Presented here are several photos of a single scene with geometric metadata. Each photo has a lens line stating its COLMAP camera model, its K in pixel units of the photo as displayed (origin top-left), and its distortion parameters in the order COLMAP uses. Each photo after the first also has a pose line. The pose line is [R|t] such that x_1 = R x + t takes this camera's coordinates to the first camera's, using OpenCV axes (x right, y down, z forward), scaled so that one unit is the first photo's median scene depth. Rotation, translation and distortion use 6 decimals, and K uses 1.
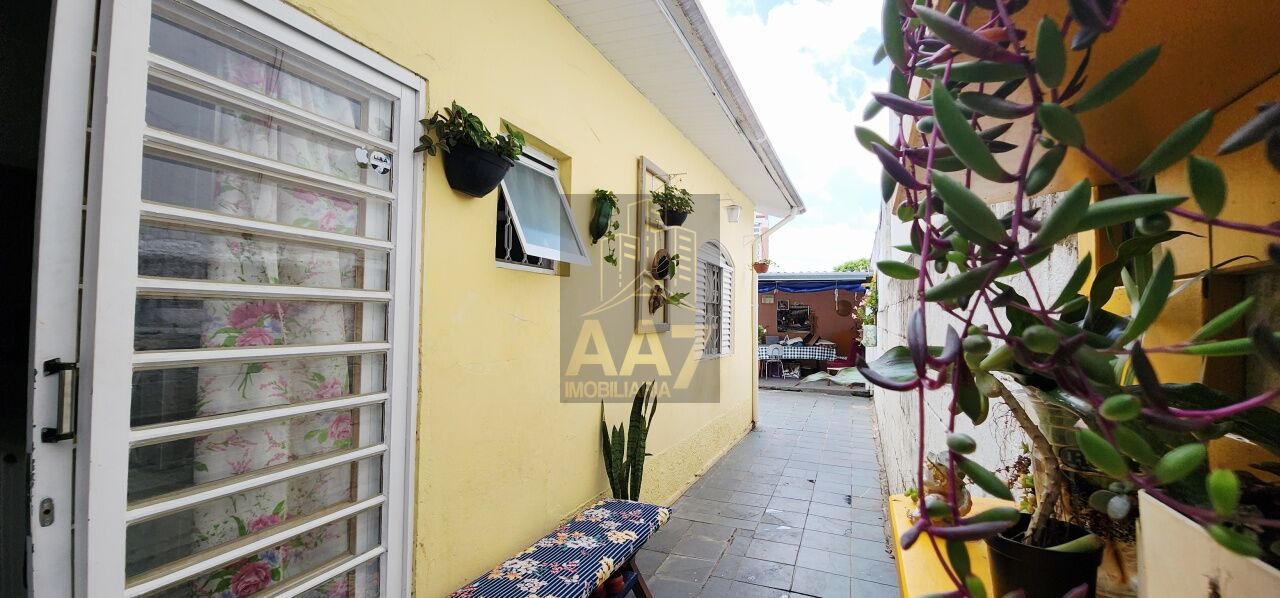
lens RADIAL K [[524.3, 0, 648.7], [0, 524.3, 291.7], [0, 0, 1]] dist [0.006400, -0.002828]
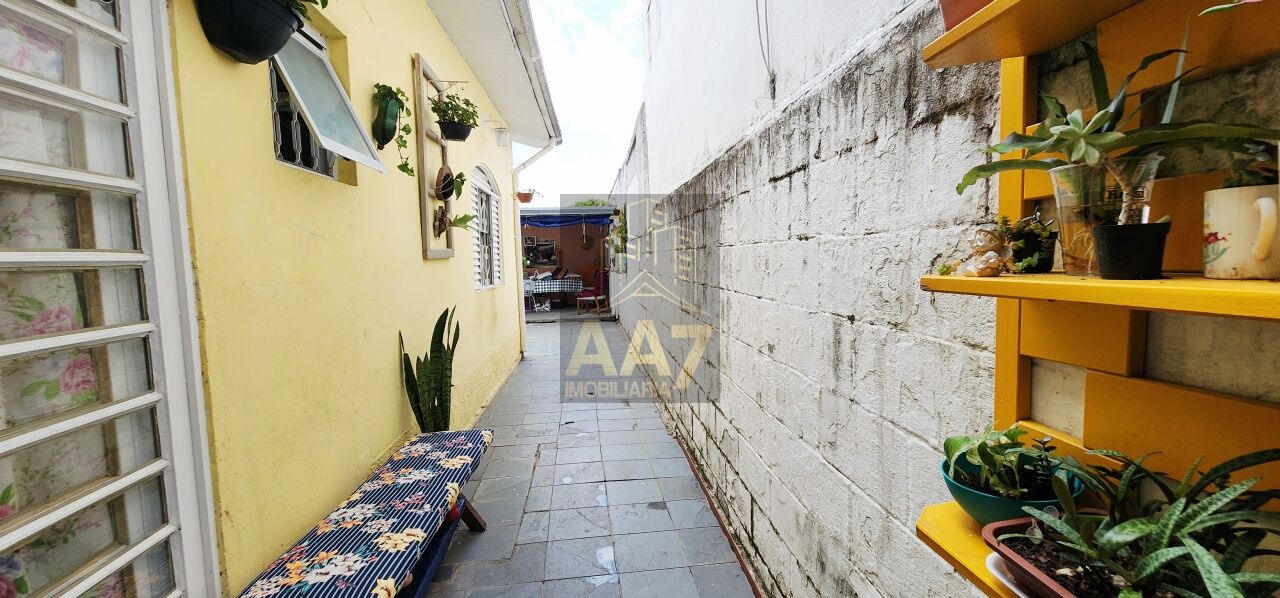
lens RADIAL K [[524.3, 0, 648.7], [0, 524.3, 291.7], [0, 0, 1]] dist [0.006400, -0.002828]
pose [[0.873521, -0.069215, 0.481841, -0.169738], [0.016314, 0.993446, 0.113130, 0.054938], [-0.486513, -0.090960, 0.868925, 0.032739]]
